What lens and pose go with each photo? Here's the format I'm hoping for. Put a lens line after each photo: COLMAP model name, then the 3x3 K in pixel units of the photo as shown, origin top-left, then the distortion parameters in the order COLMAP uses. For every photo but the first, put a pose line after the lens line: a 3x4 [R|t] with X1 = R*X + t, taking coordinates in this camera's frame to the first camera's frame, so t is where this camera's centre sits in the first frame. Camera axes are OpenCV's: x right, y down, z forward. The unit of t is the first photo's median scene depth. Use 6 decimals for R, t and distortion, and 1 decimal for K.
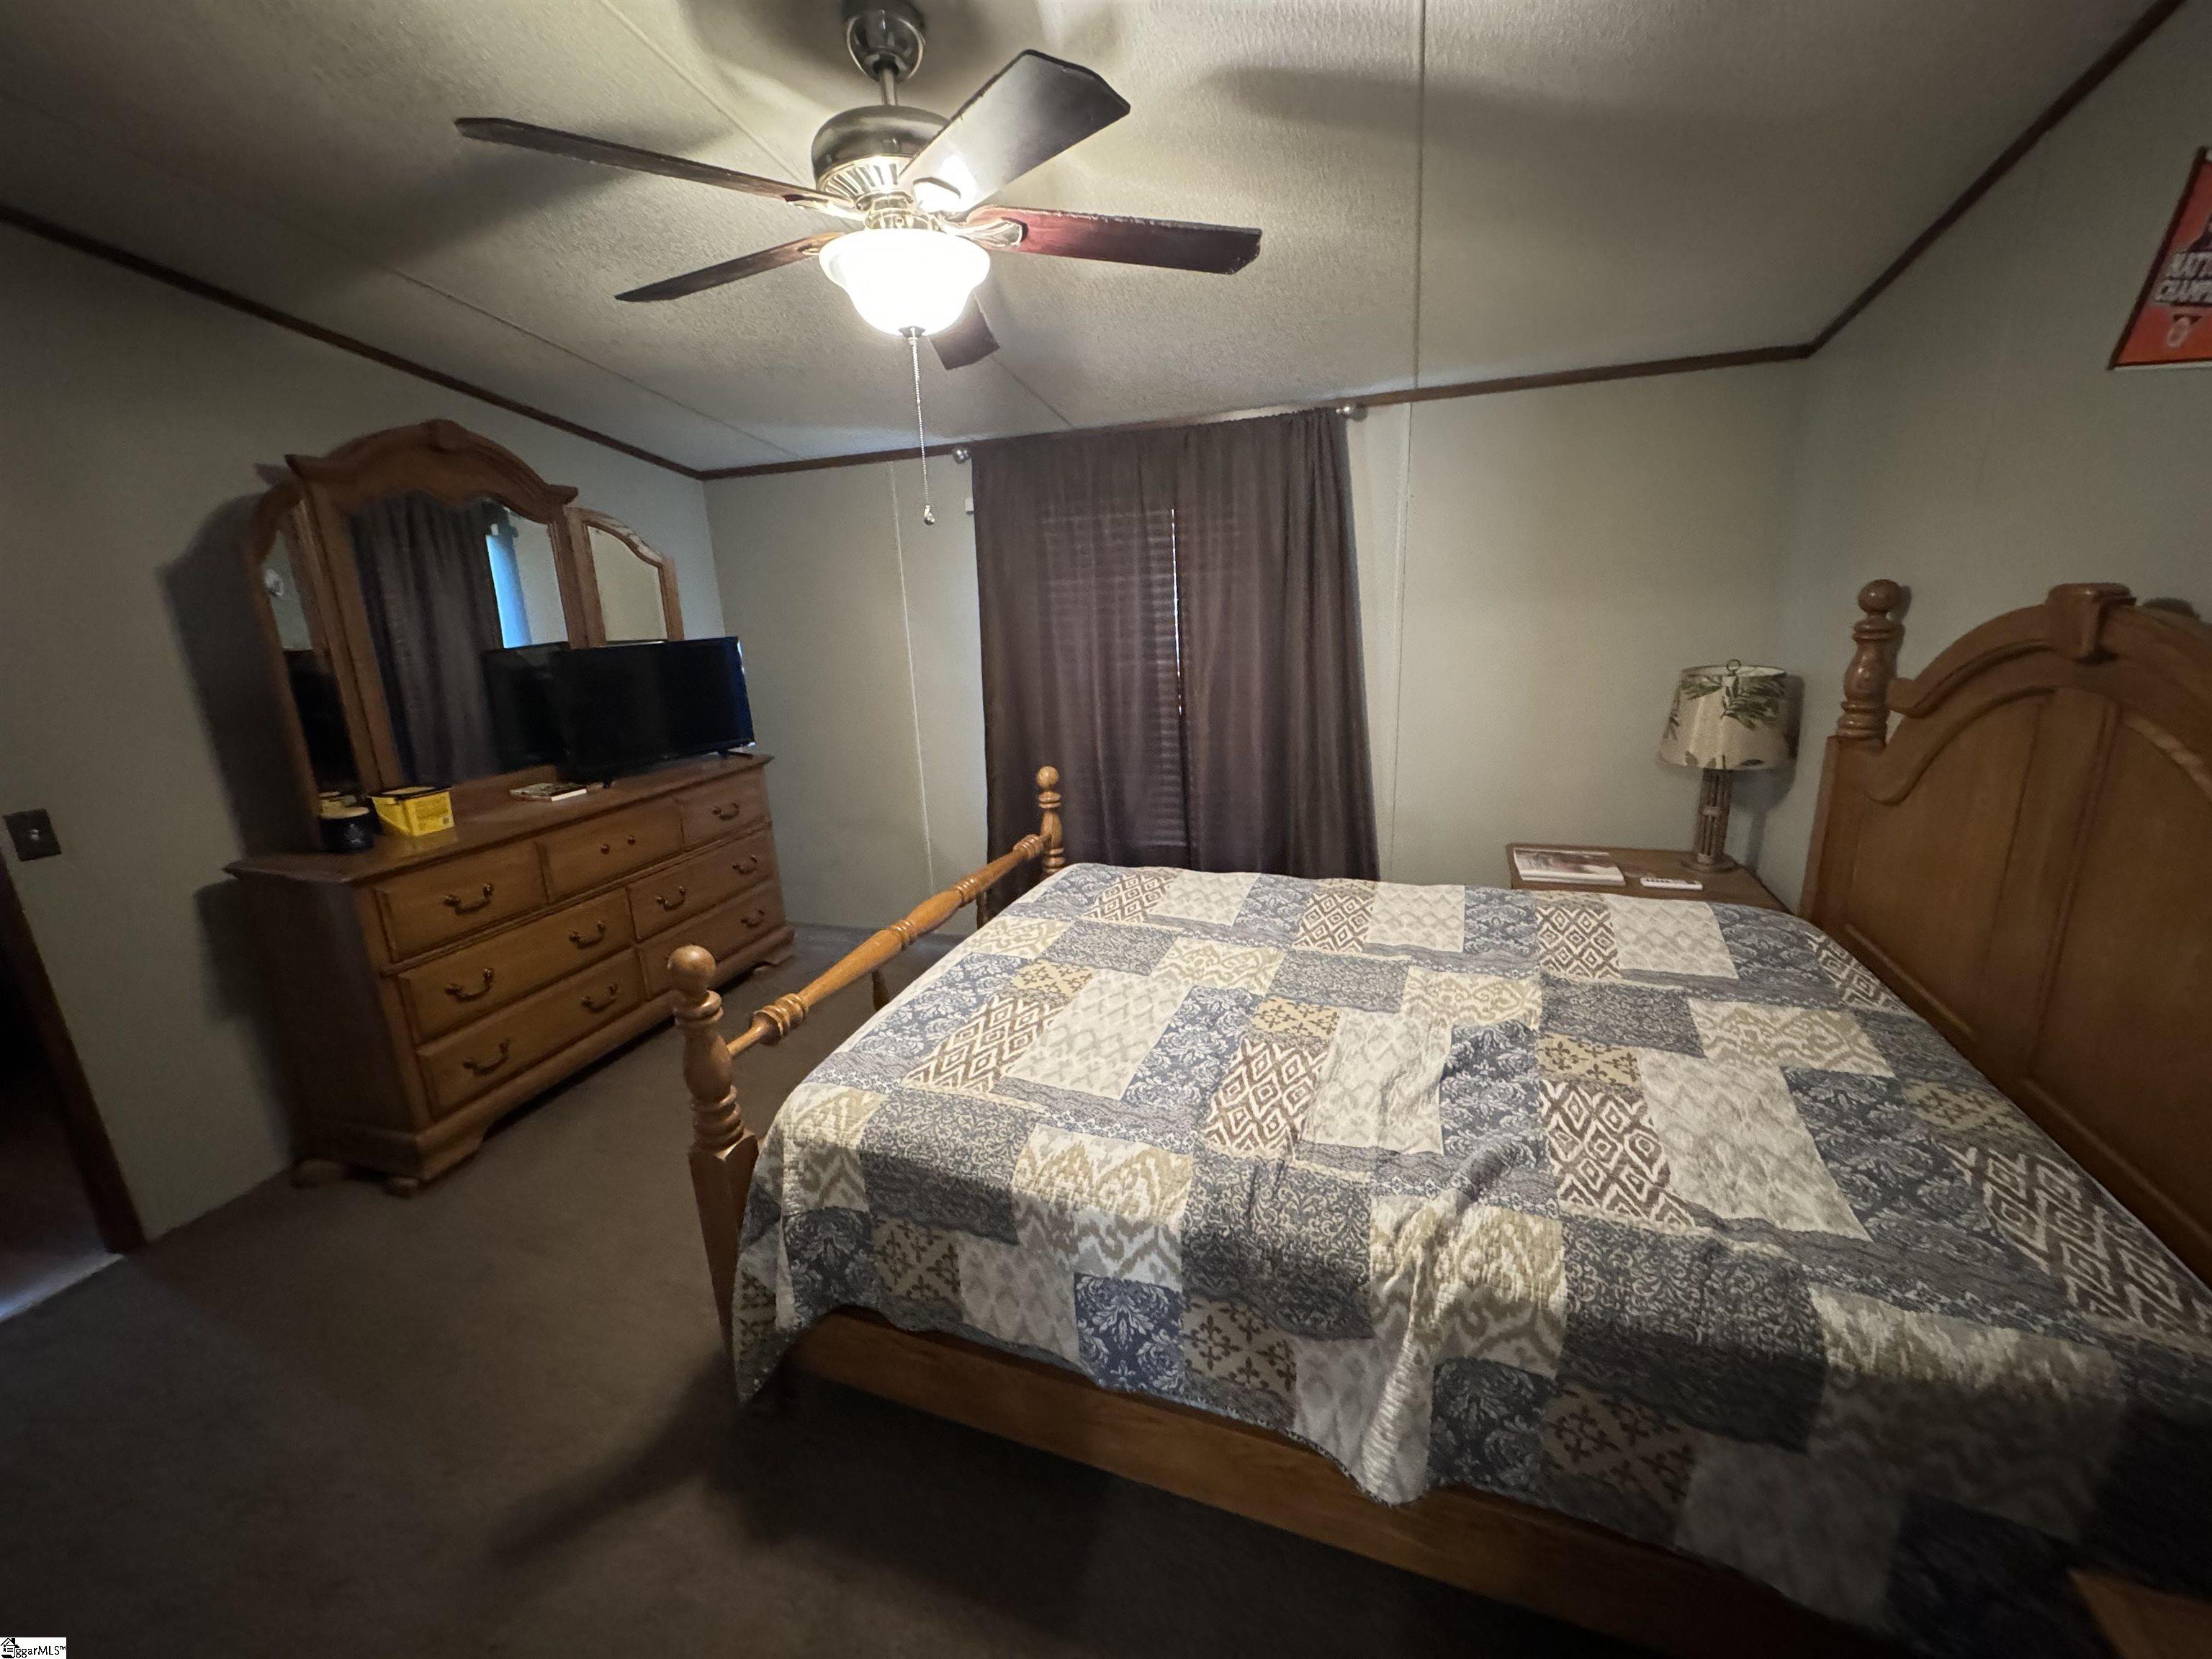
lens RADIAL K [[881.8, 0, 1107.9], [0, 881.8, 836.2], [0, 0, 1]] dist [-0.001844, 0.000390]
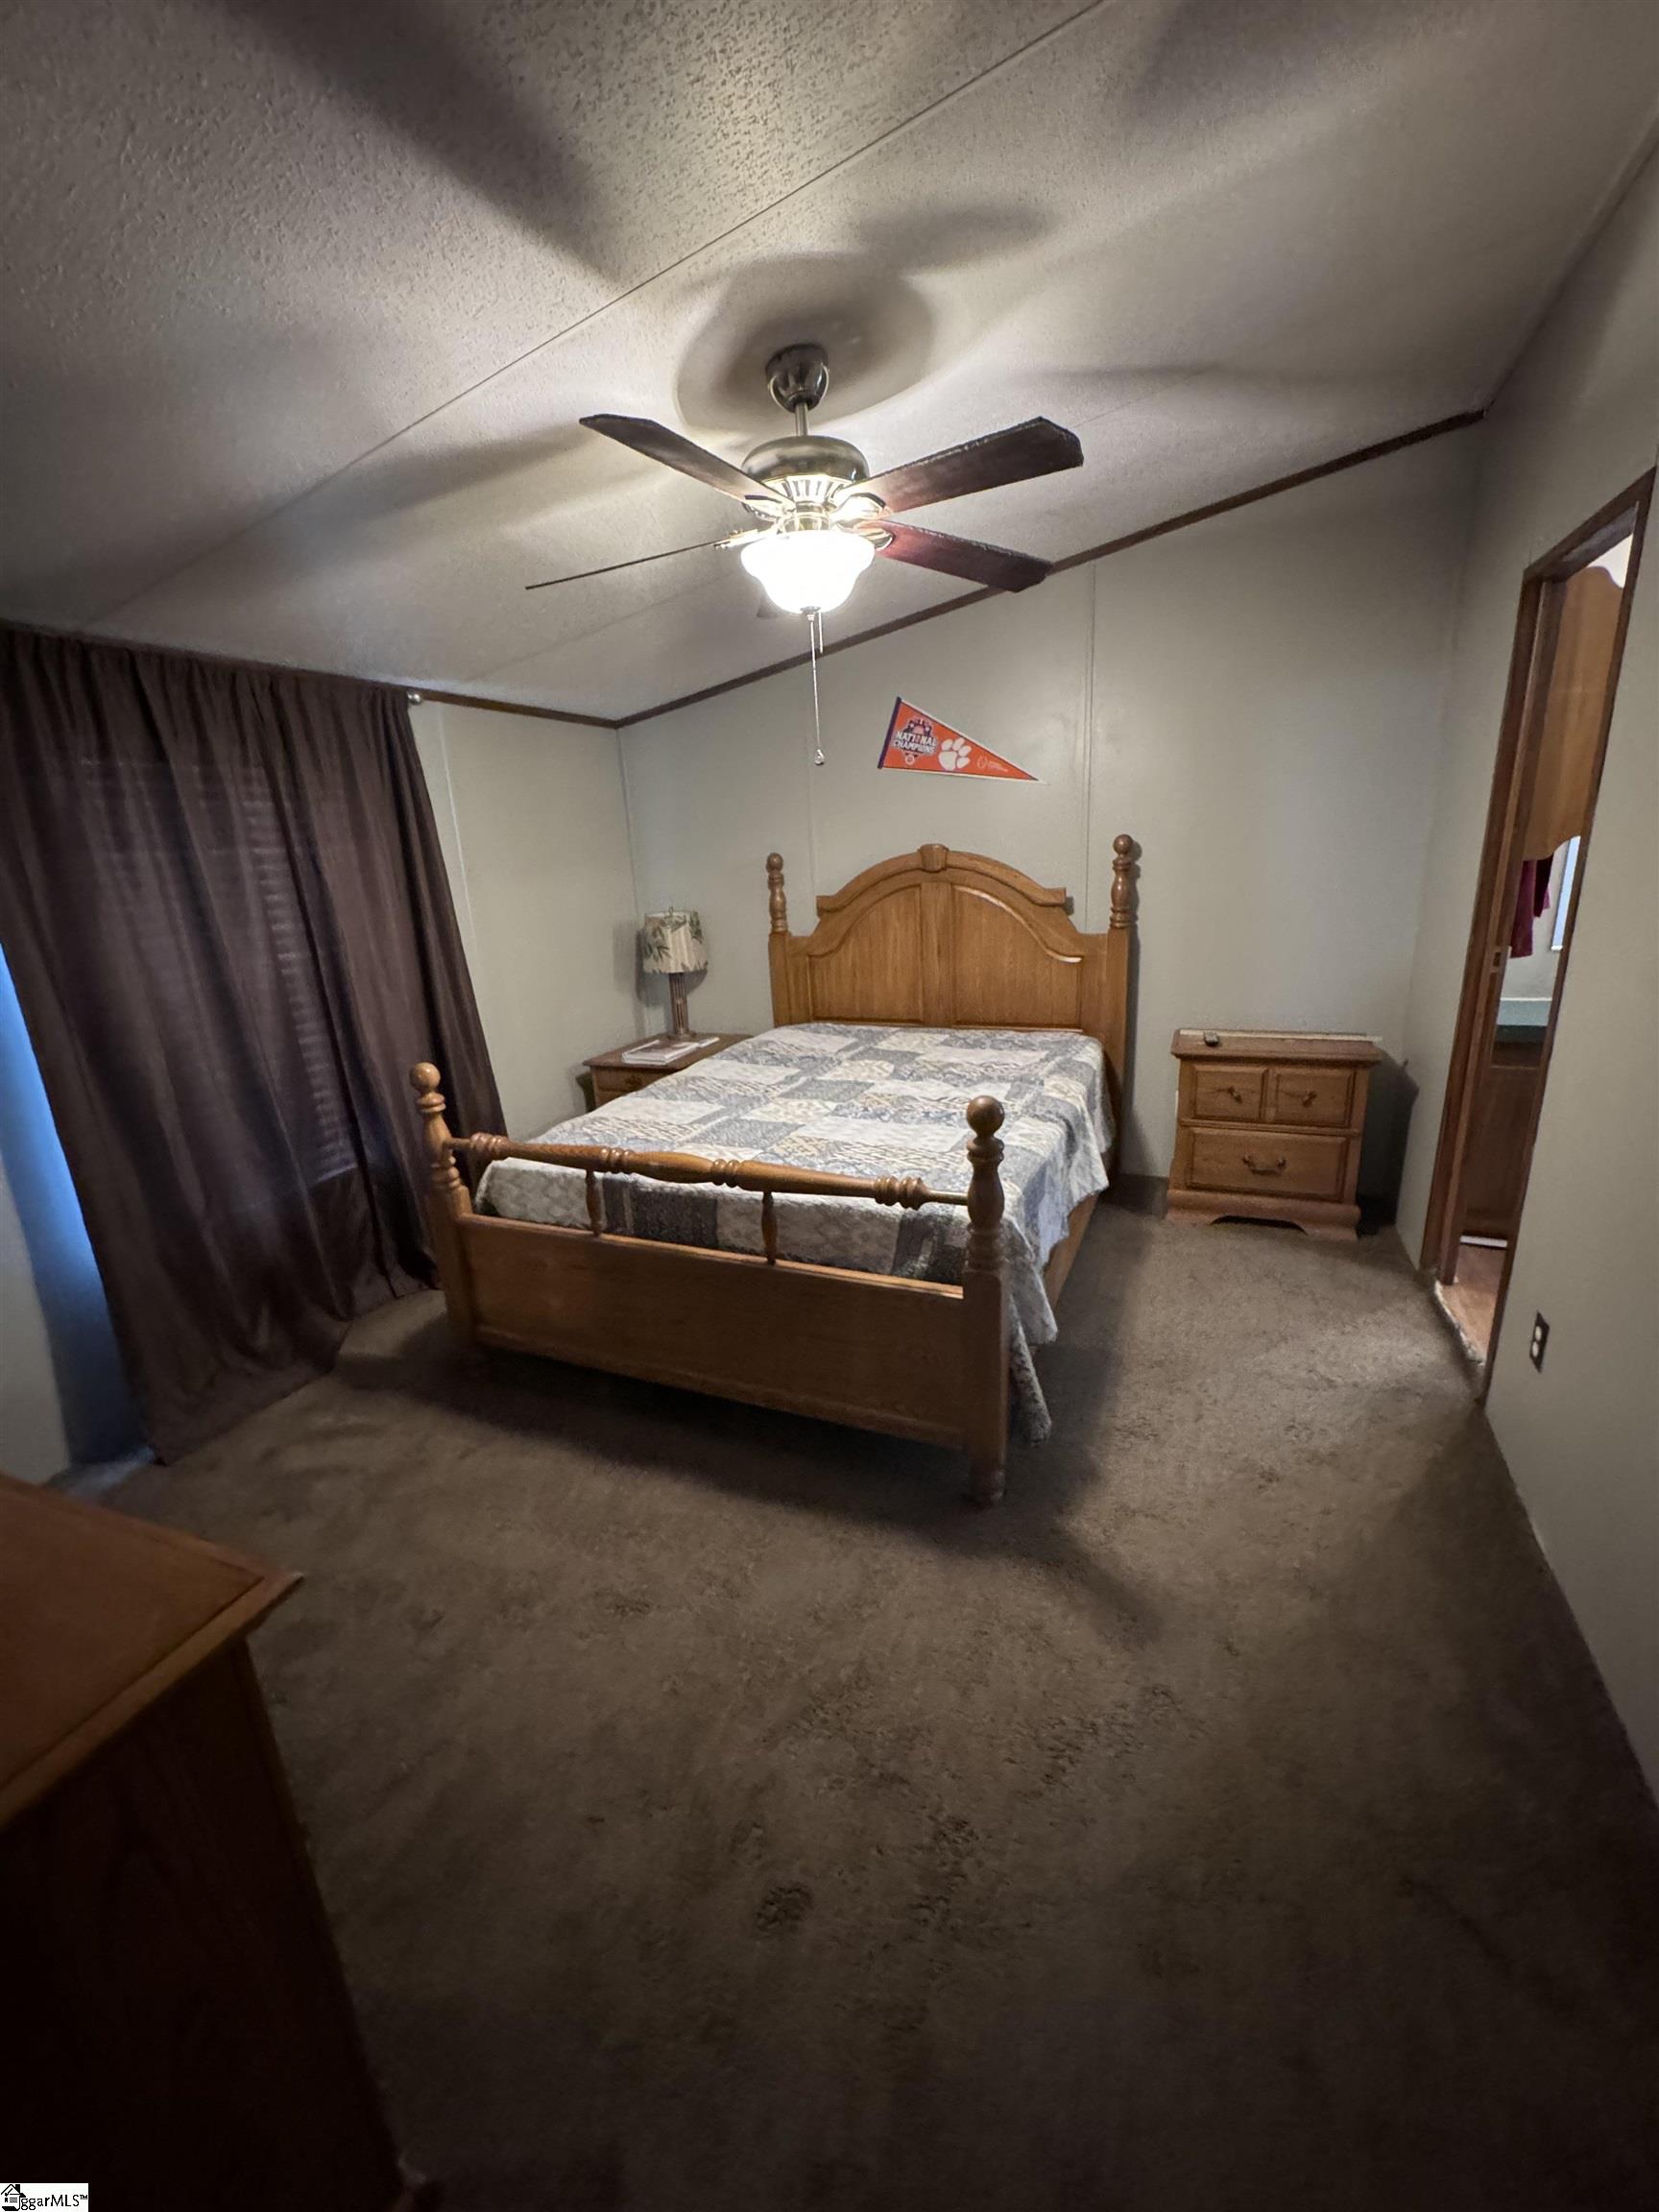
lens RADIAL K [[881.8, 0, 829.6], [0, 881.8, 1106.7], [0, 0, 1]] dist [-0.001844, 0.000390]
pose [[0.068359, -0.238713, 0.968681, -1.140314], [0.318579, 0.925341, 0.205550, -0.118104], [-0.945428, 0.294550, 0.139304, 0.717546]]
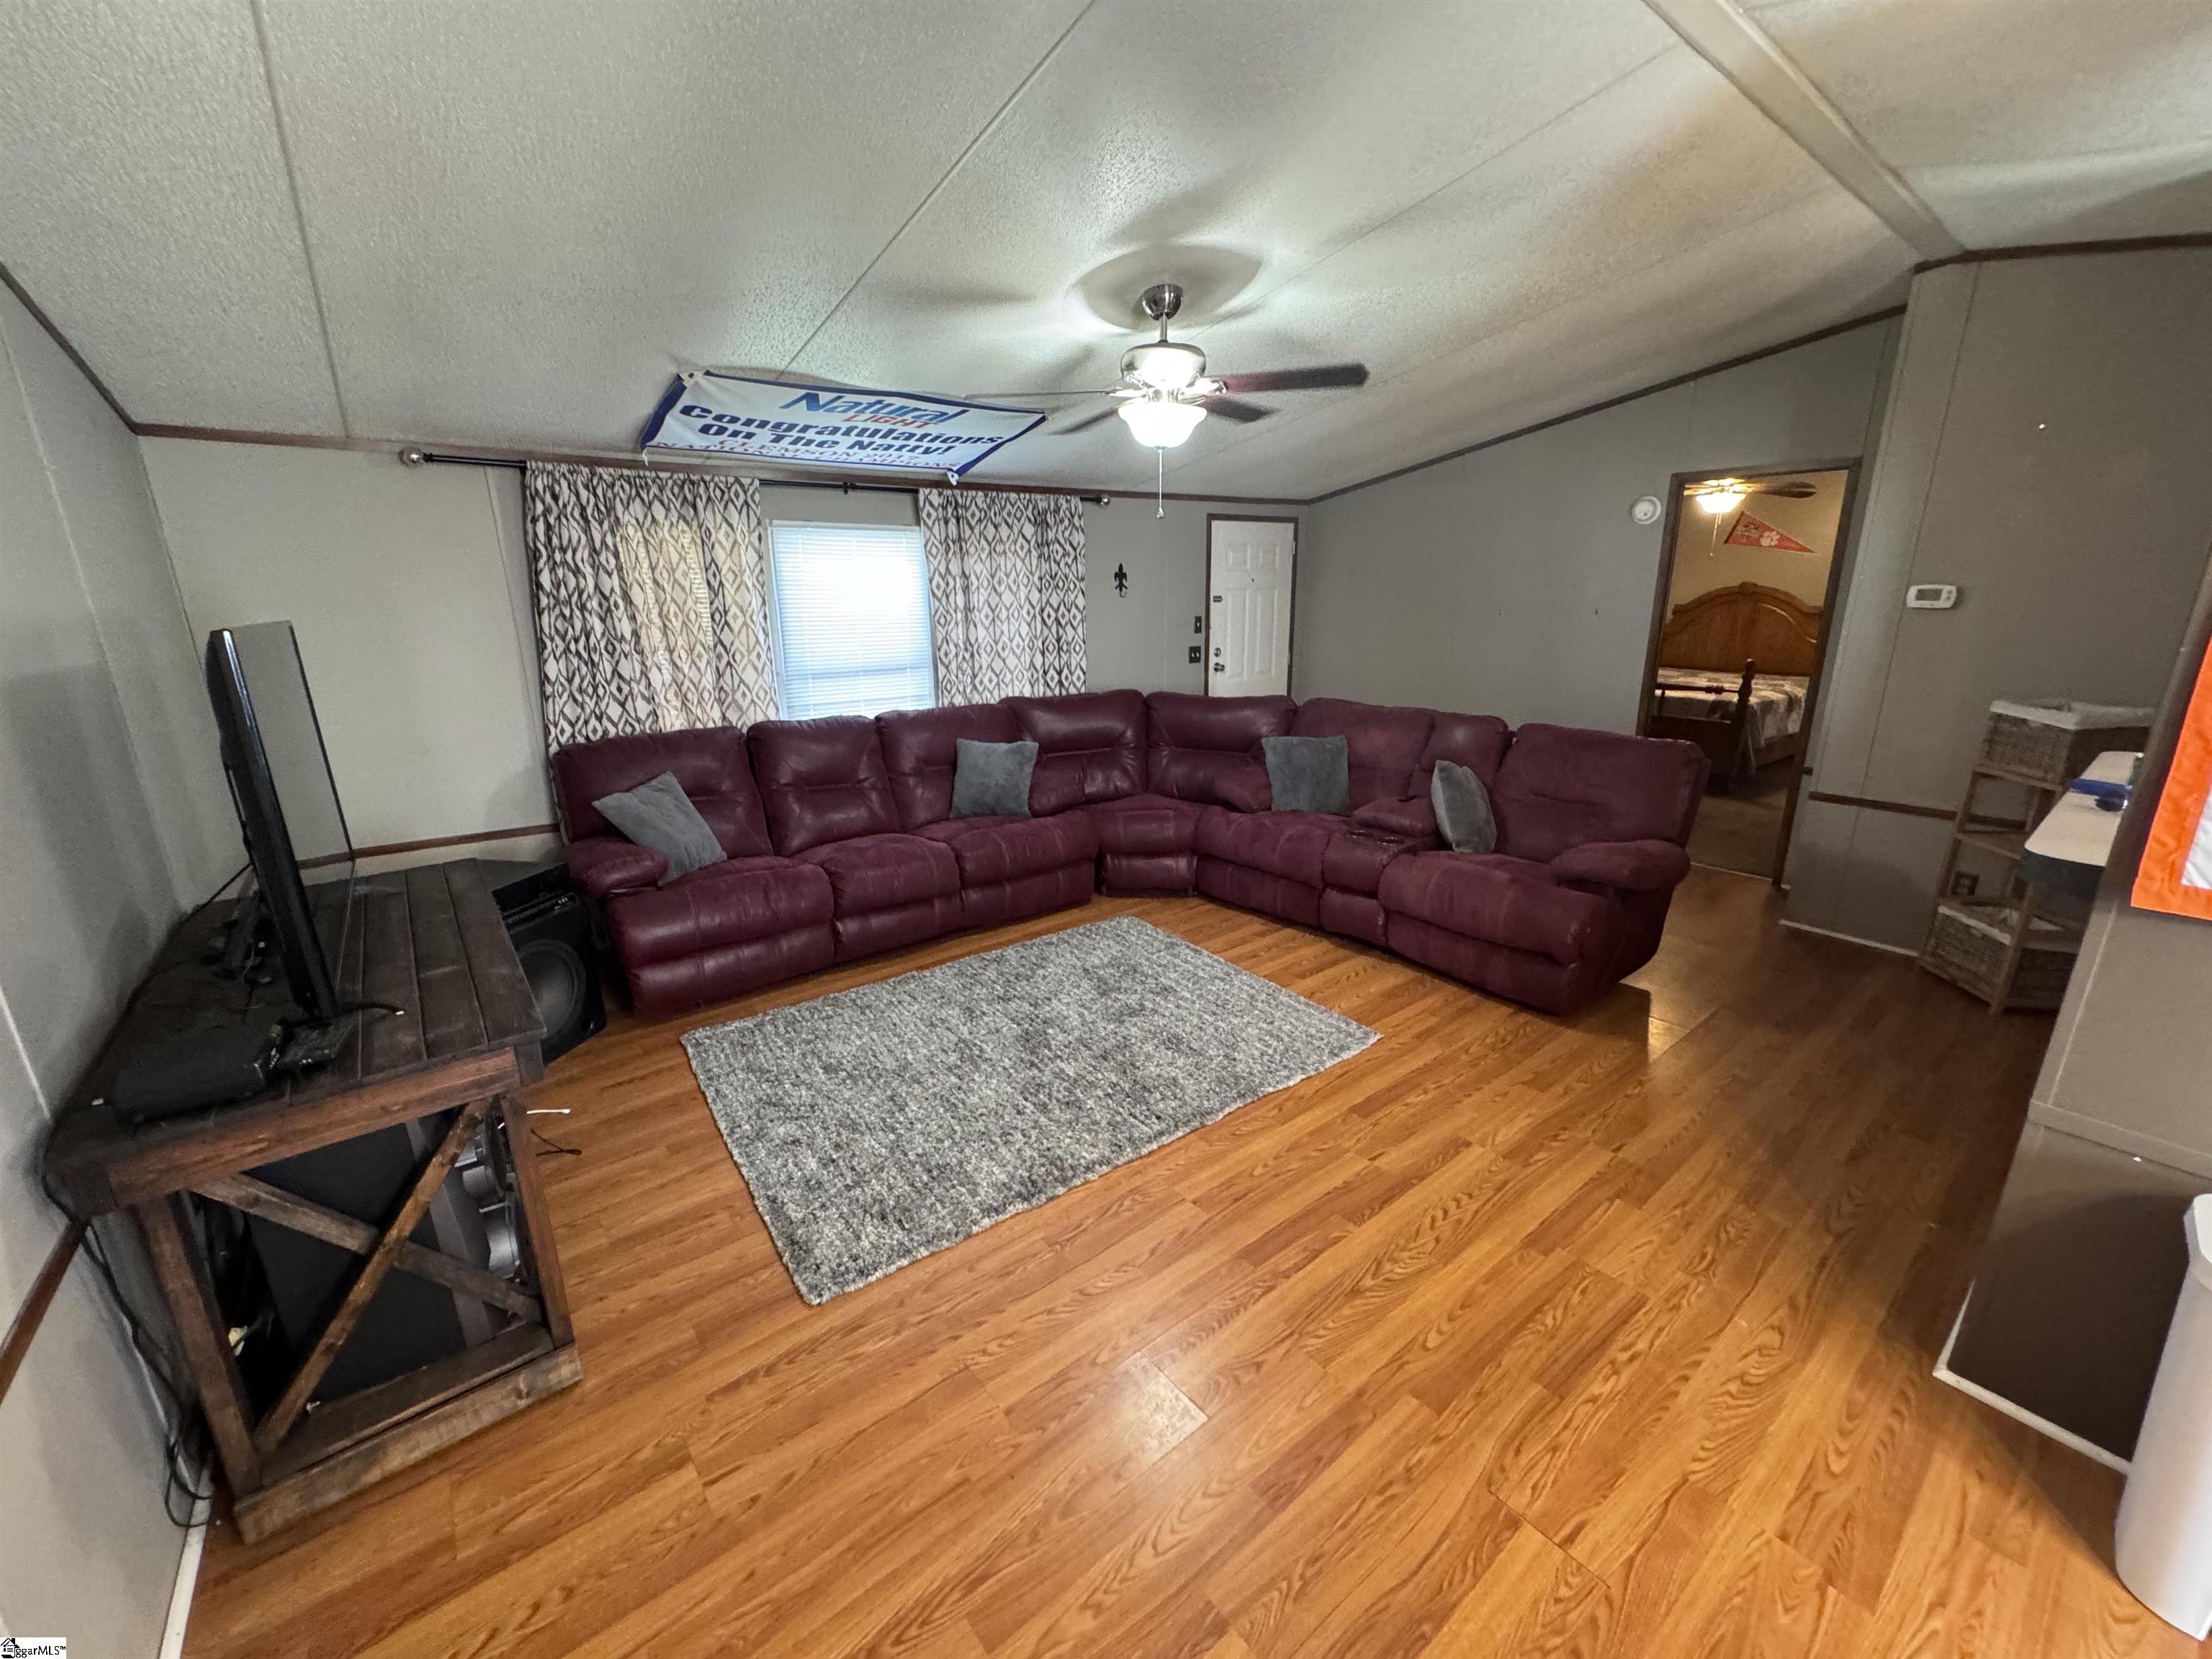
lens RADIAL K [[881.8, 0, 1102.3], [0, 881.8, 825.9], [0, 0, 1]] dist [-0.001844, 0.000390]
pose [[0.540686, -0.193933, 0.818565, -3.803159], [0.218143, 0.972101, 0.086218, -0.092840], [-0.812448, 0.131947, 0.567907, 0.843920]]
